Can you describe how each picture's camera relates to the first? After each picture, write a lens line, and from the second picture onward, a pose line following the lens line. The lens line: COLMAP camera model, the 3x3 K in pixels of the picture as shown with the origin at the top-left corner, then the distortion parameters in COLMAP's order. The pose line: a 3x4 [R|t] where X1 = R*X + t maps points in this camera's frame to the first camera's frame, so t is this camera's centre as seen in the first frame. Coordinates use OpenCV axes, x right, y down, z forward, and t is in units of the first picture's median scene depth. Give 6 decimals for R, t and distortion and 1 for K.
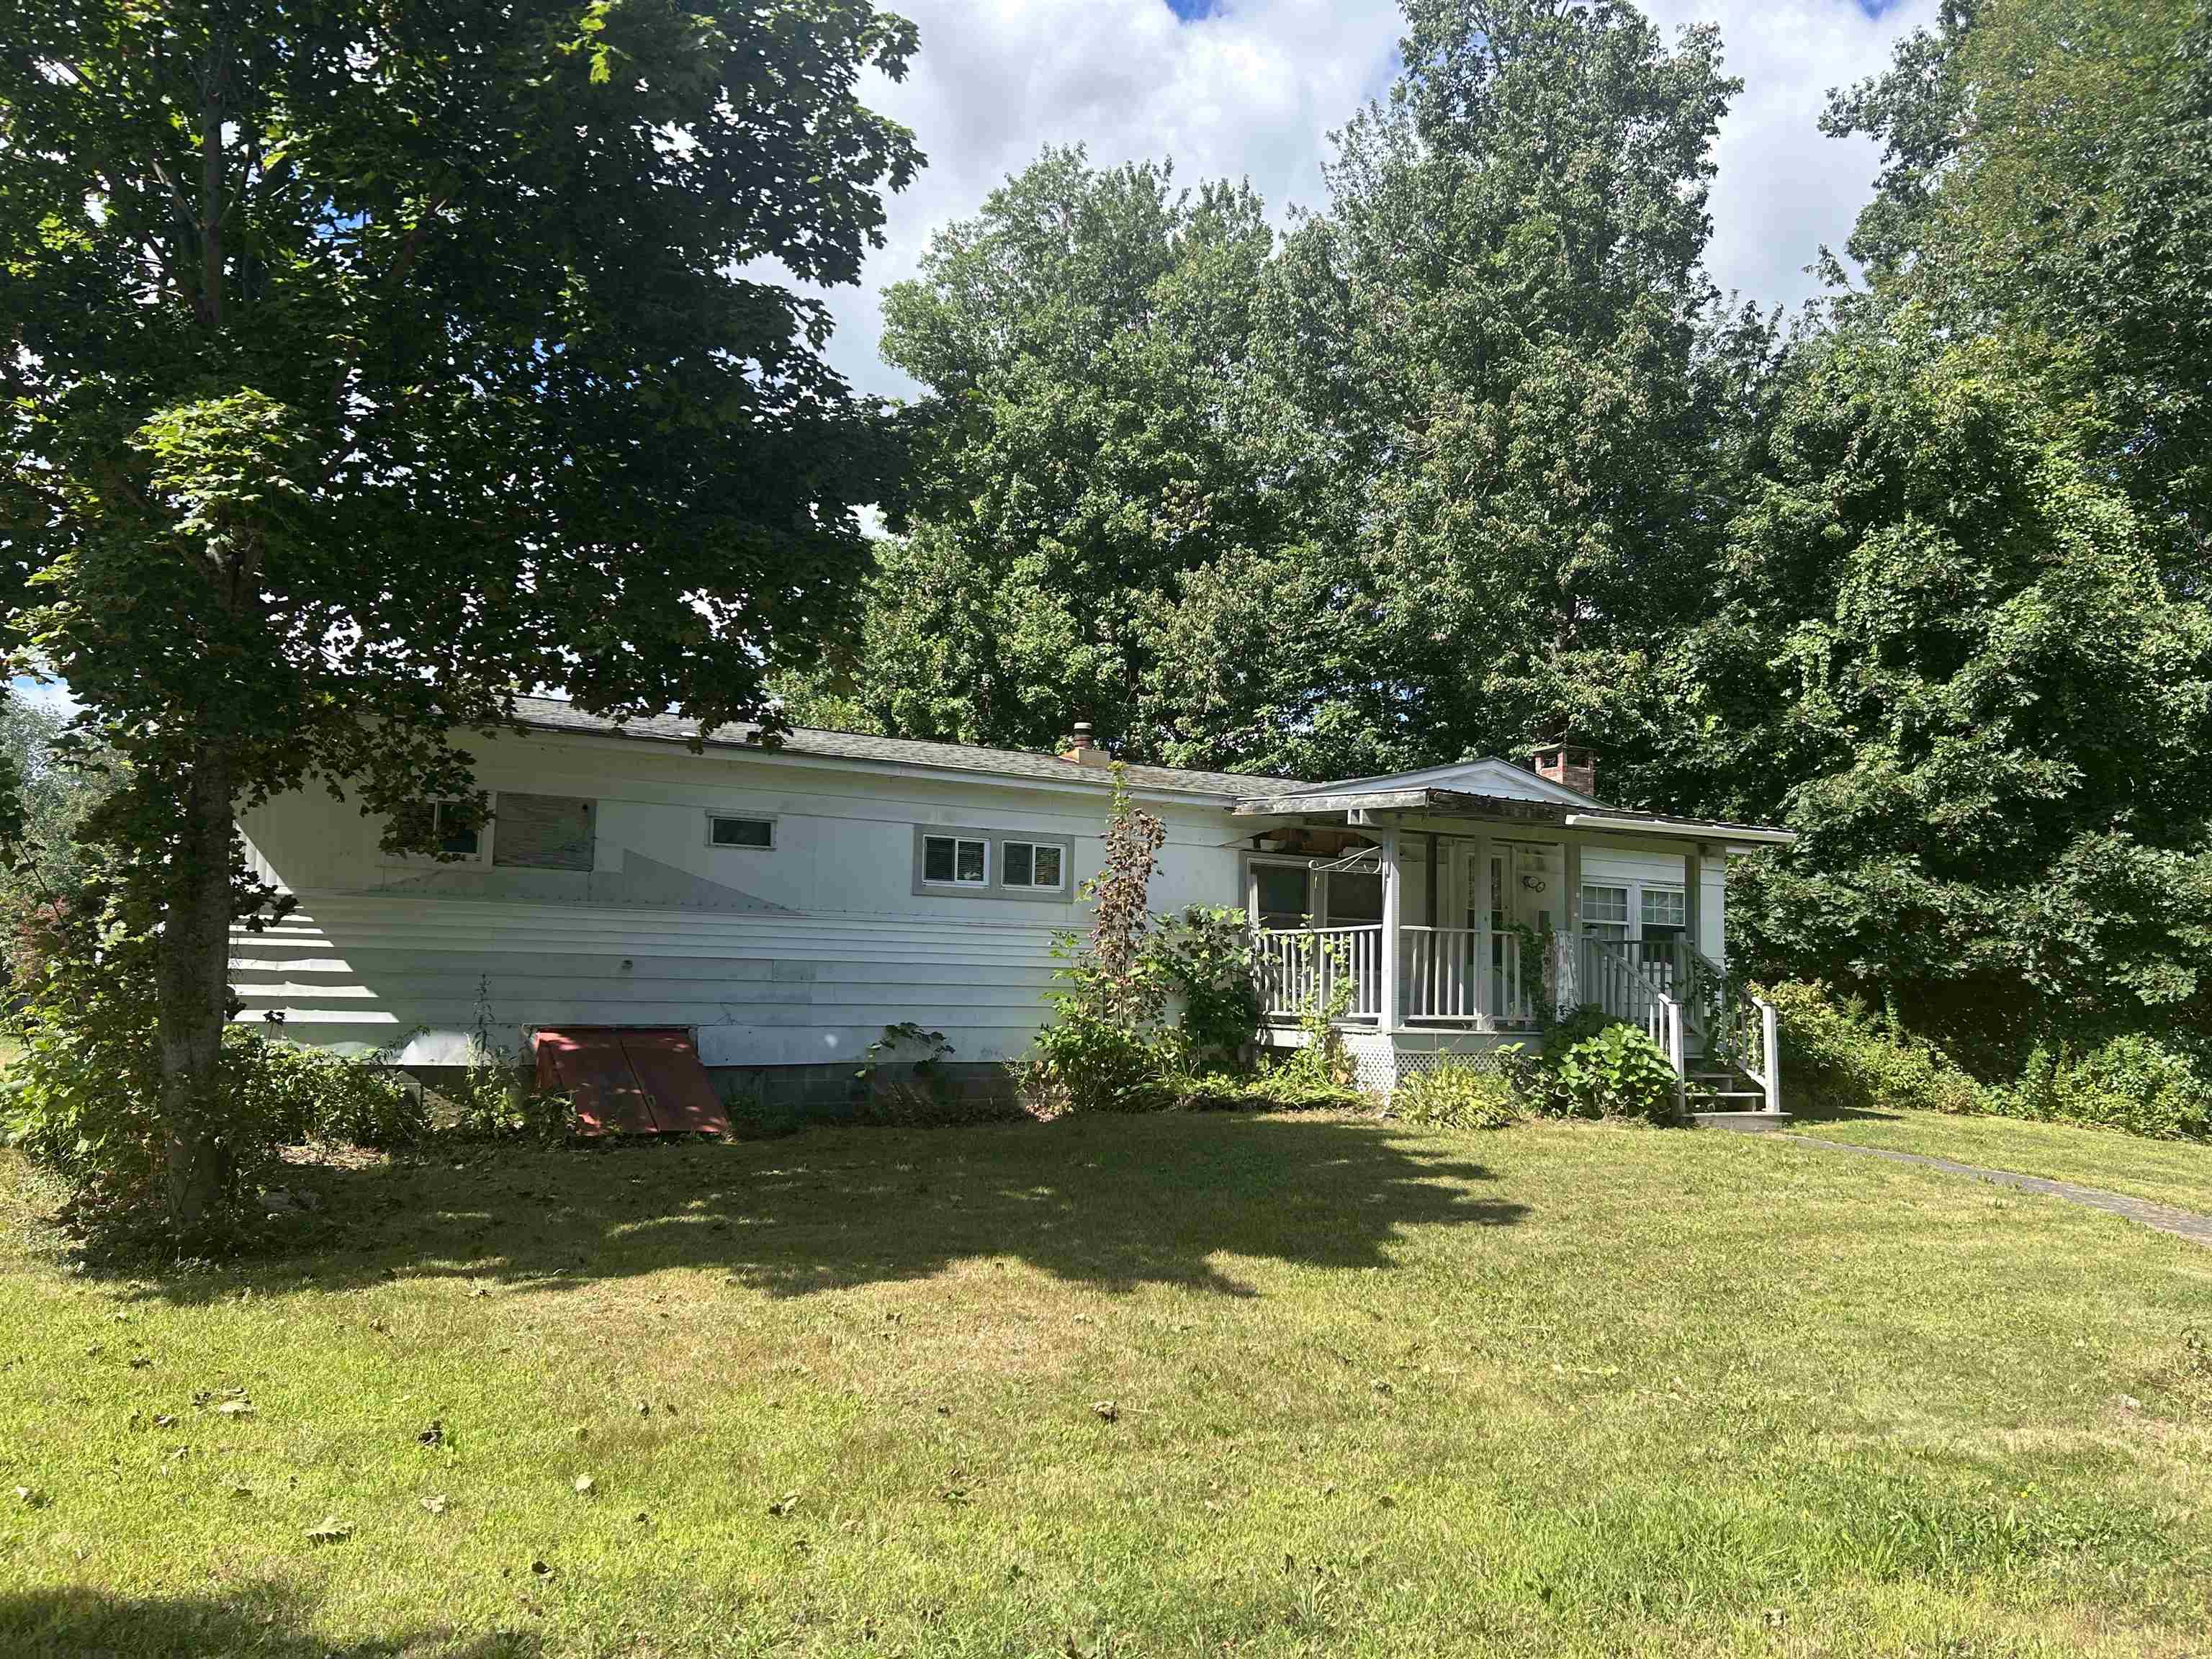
lens RADIAL K [[1714.2, 0, 1104.8], [0, 1714.2, 830.8], [0, 0, 1]] dist [-0.005211, -0.000122]
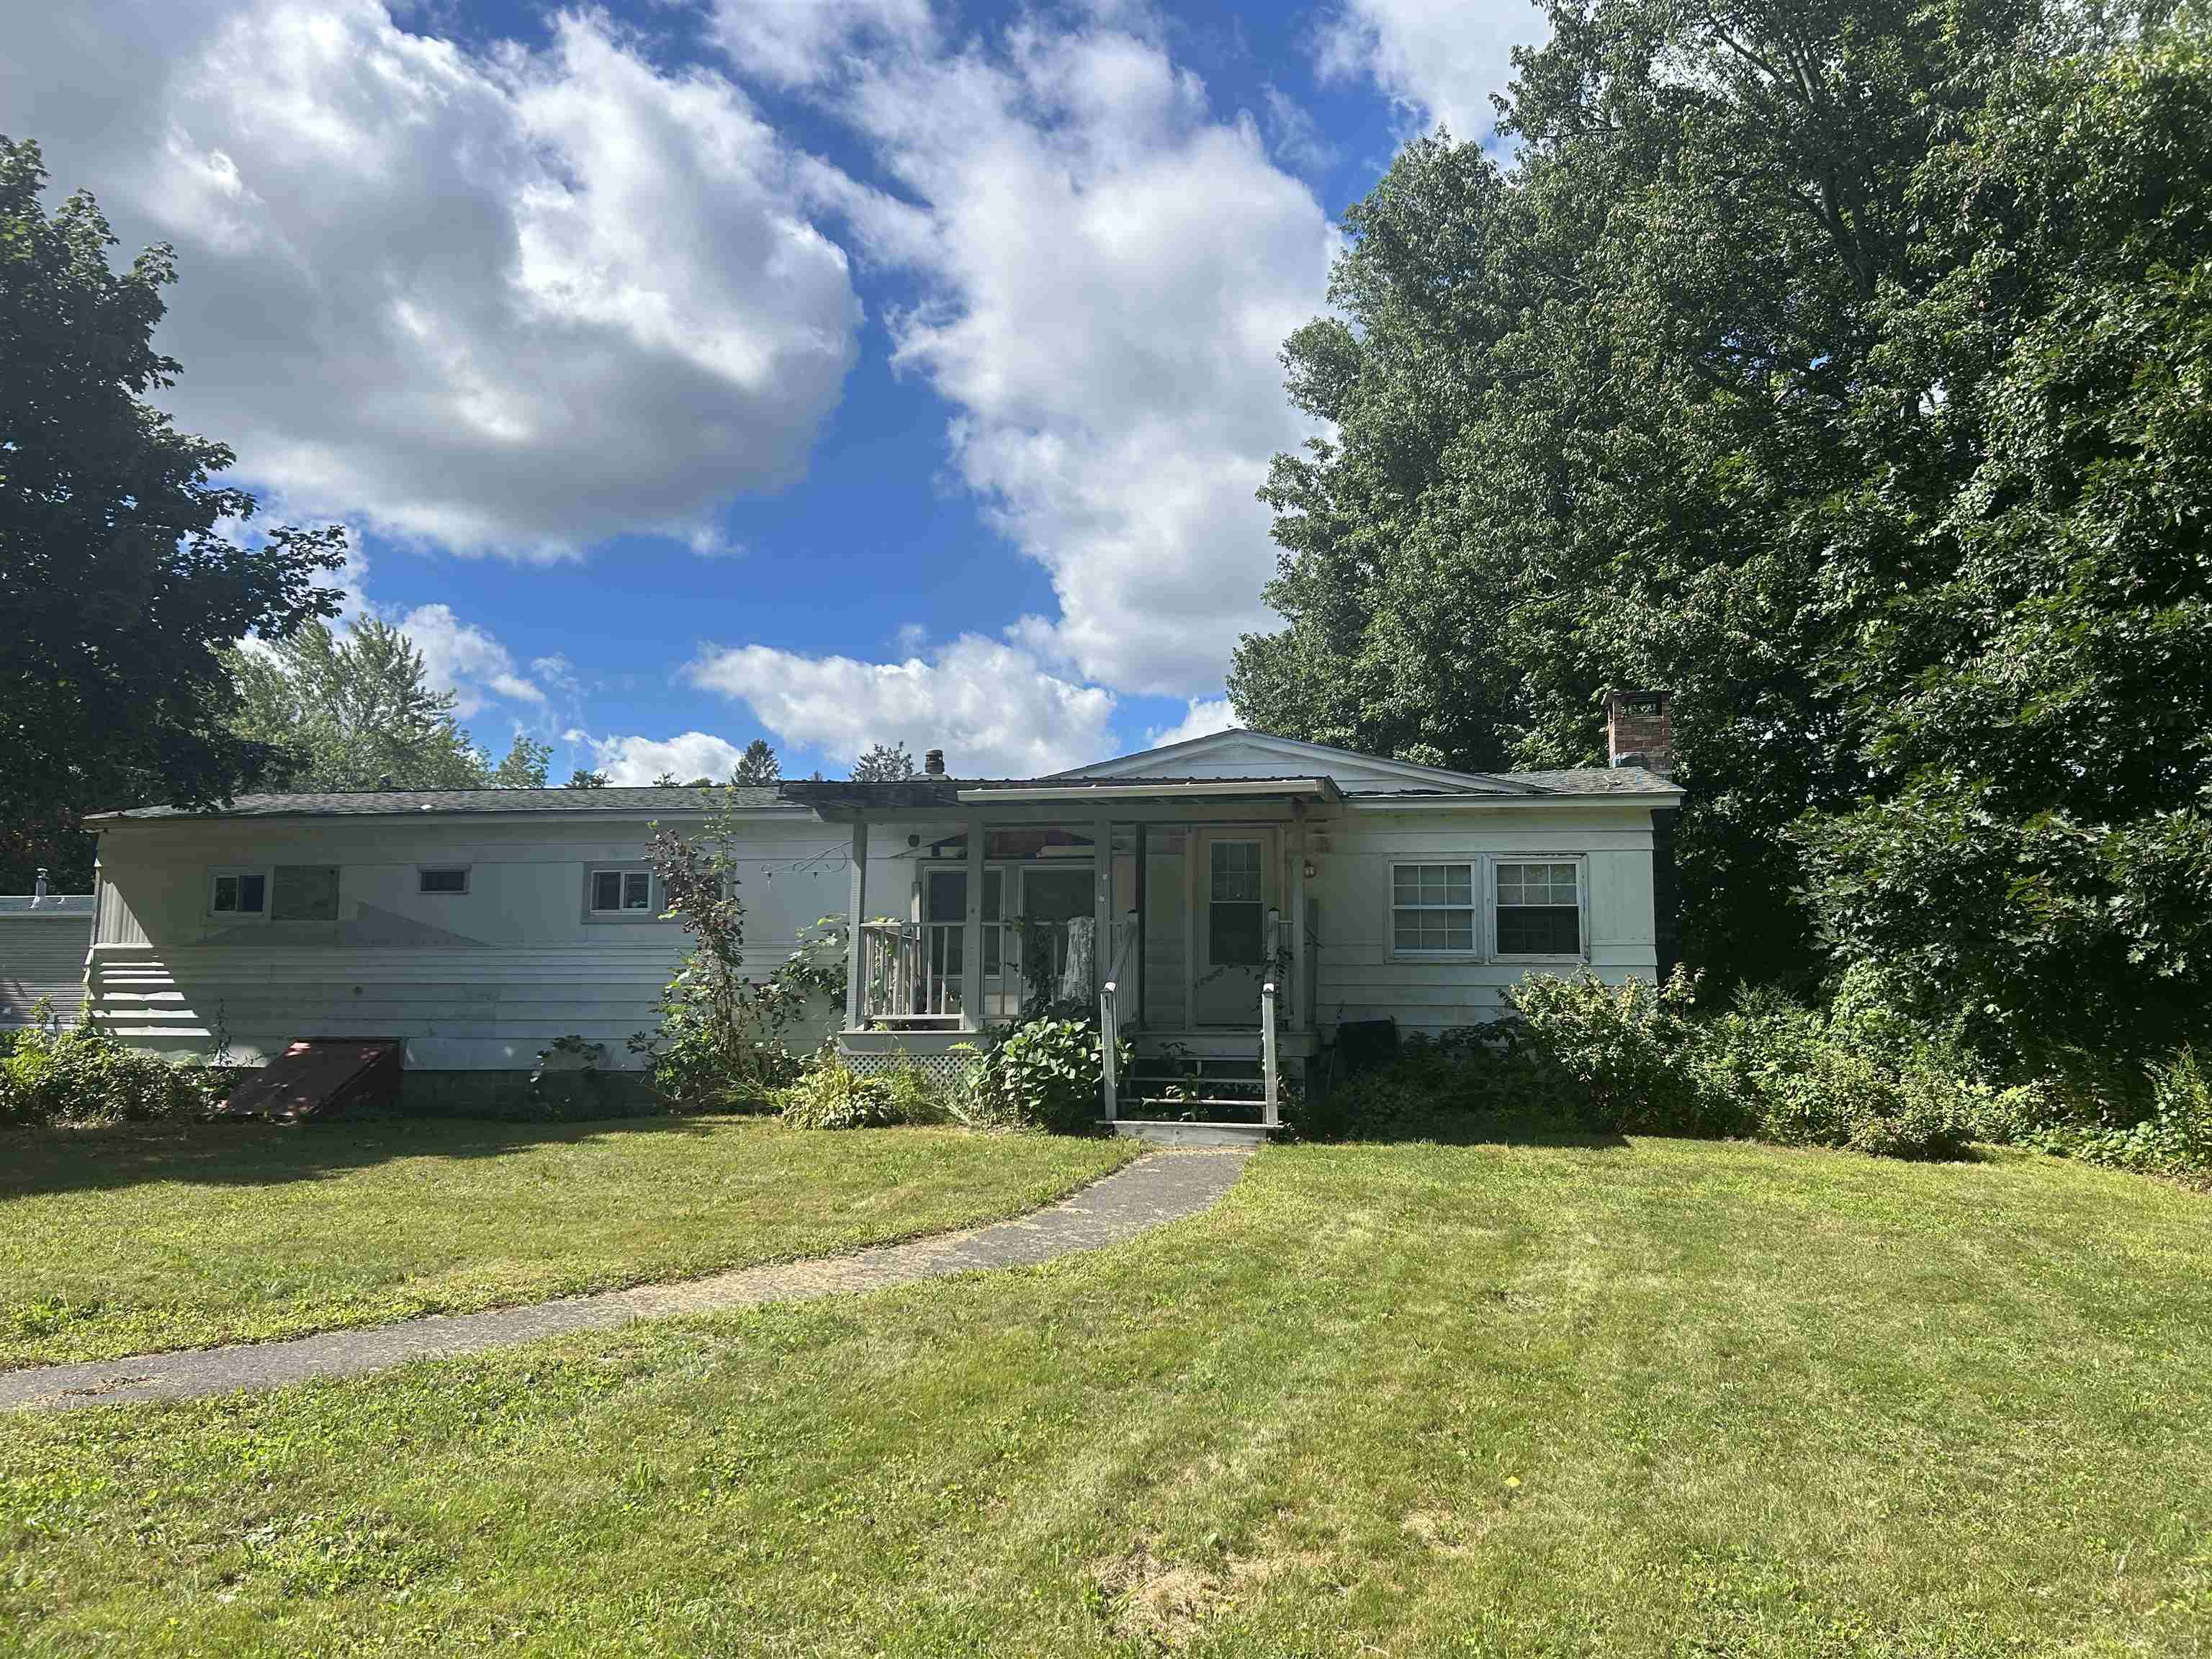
lens RADIAL K [[1714.2, 0, 1105.0], [0, 1714.2, 828.2], [0, 0, 1]] dist [-0.005211, -0.000122]
pose [[0.743242, -0.106064, -0.660561, 0.914700], [0.068287, 0.994223, -0.082805, 0.092912], [0.665528, 0.016437, 0.746192, 0.376641]]
